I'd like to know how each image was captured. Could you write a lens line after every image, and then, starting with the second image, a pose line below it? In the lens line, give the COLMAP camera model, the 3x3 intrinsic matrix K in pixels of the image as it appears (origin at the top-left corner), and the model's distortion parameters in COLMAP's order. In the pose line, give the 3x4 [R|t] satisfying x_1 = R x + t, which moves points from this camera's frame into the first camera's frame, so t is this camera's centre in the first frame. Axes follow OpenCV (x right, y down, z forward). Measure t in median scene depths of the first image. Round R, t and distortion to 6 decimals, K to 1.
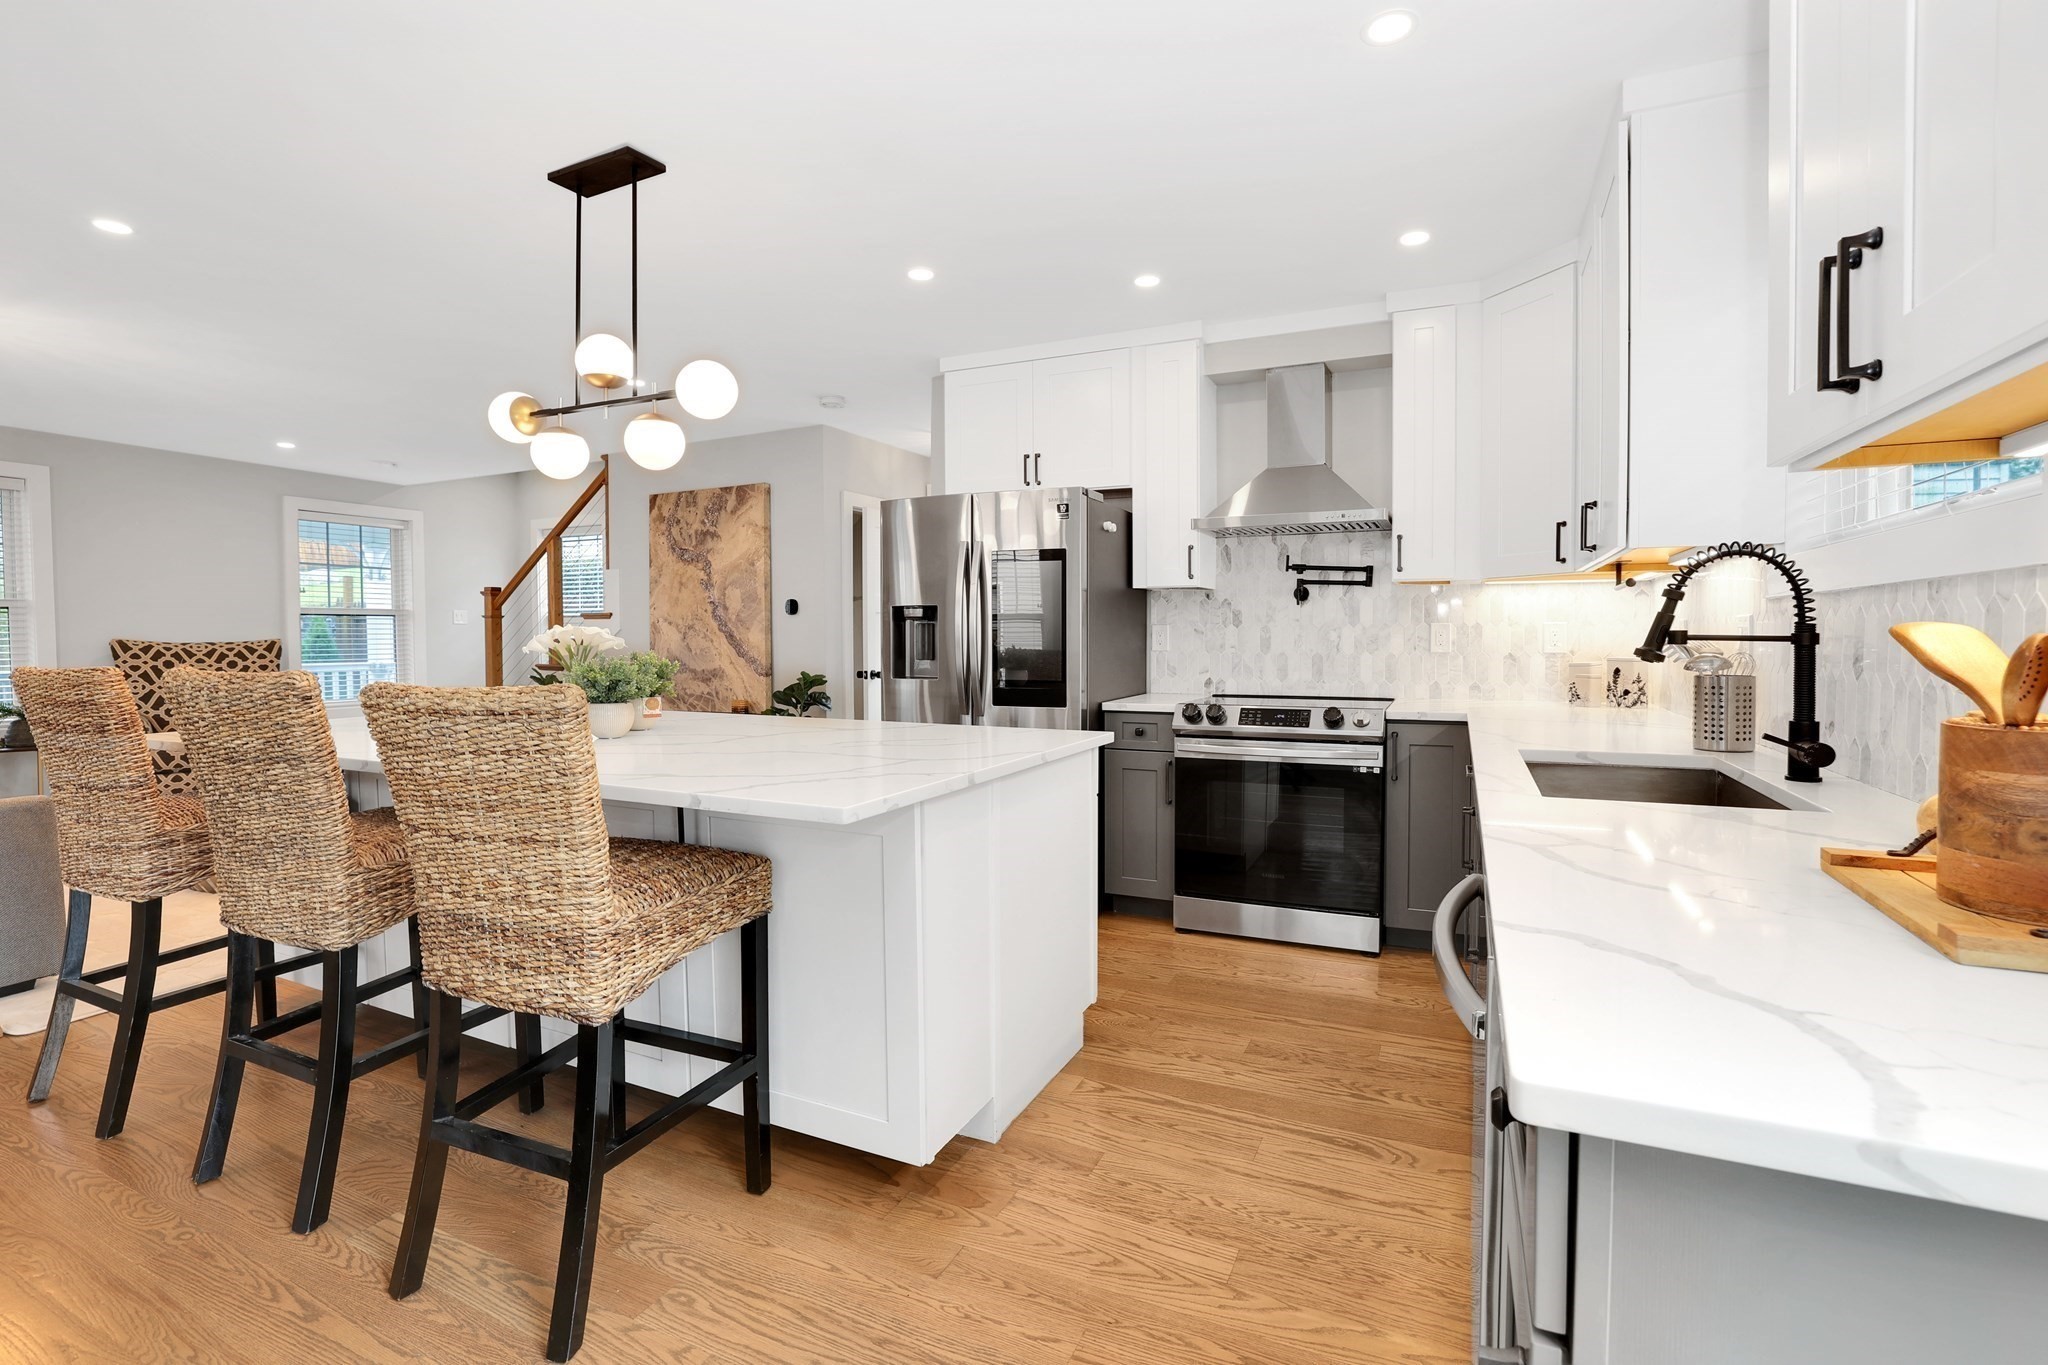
lens RADIAL K [[865.8, 0, 1080.3], [0, 865.8, 655.2], [0, 0, 1]] dist [-0.023870, 0.000356]
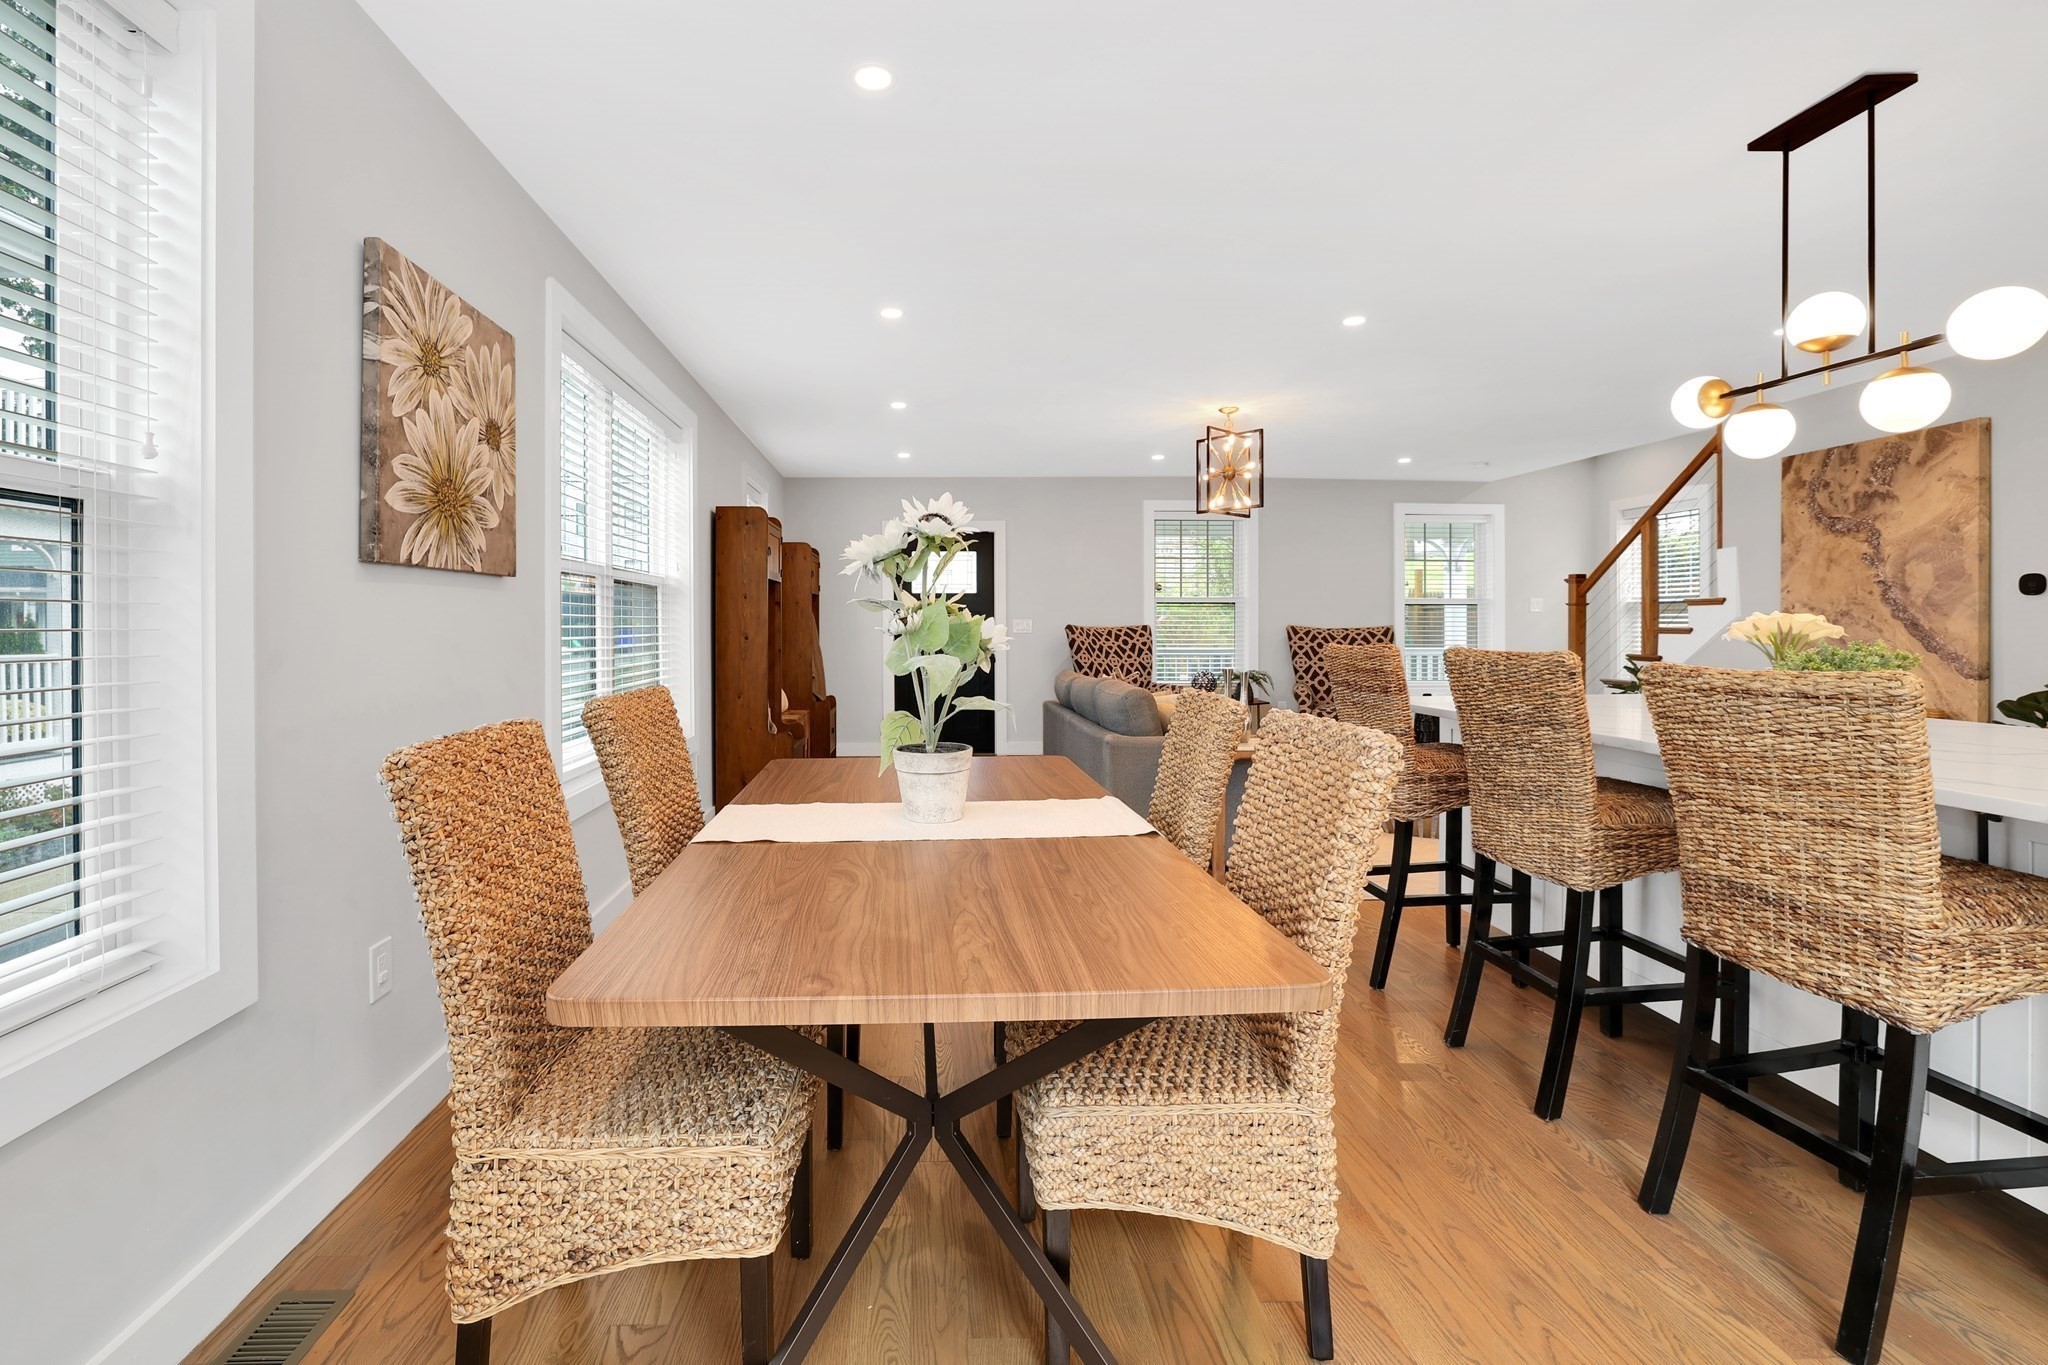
lens RADIAL K [[957.1, 0, 950.5], [0, 957.1, 630.1], [0, 0, 1]] dist [-0.040634, 0.013782]
pose [[0.440377, 0.007660, -0.897780, -0.038283], [-0.022872, 0.999735, -0.002689, 0.004474], [0.897521, 0.021718, 0.440436, -0.140057]]
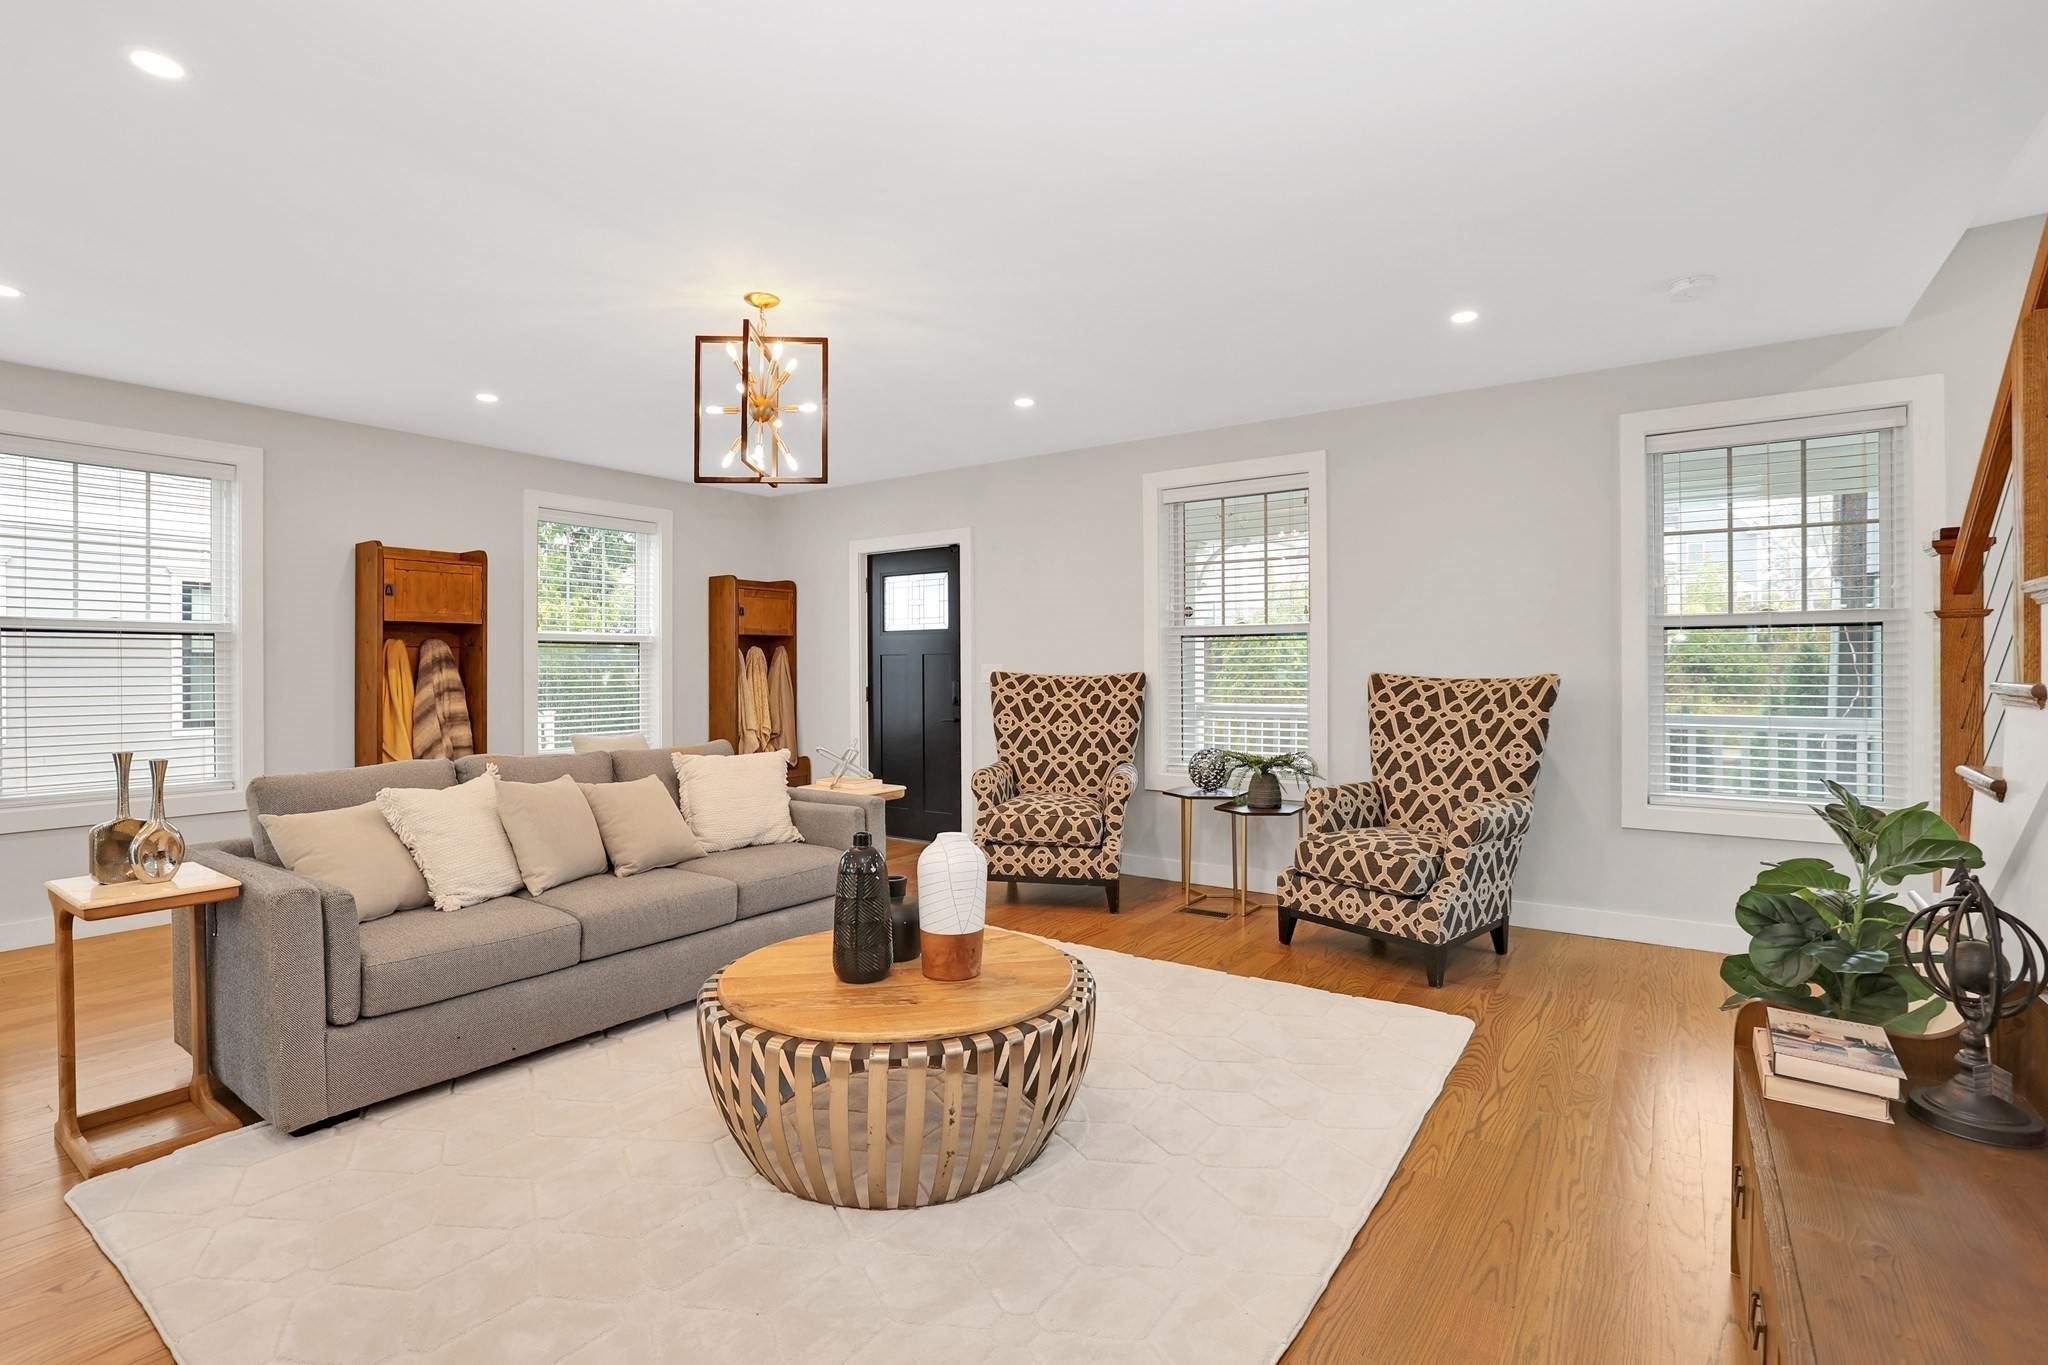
lens RADIAL K [[970.2, 0, 1038.4], [0, 970.2, 680.7], [0, 0, 1]] dist [-0.061803, 0.028039]
pose [[-0.215368, 0.014402, -0.976427, -0.283012], [-0.020933, 0.999593, 0.019361, -0.021381], [0.976309, 0.024610, -0.214979, 0.865704]]
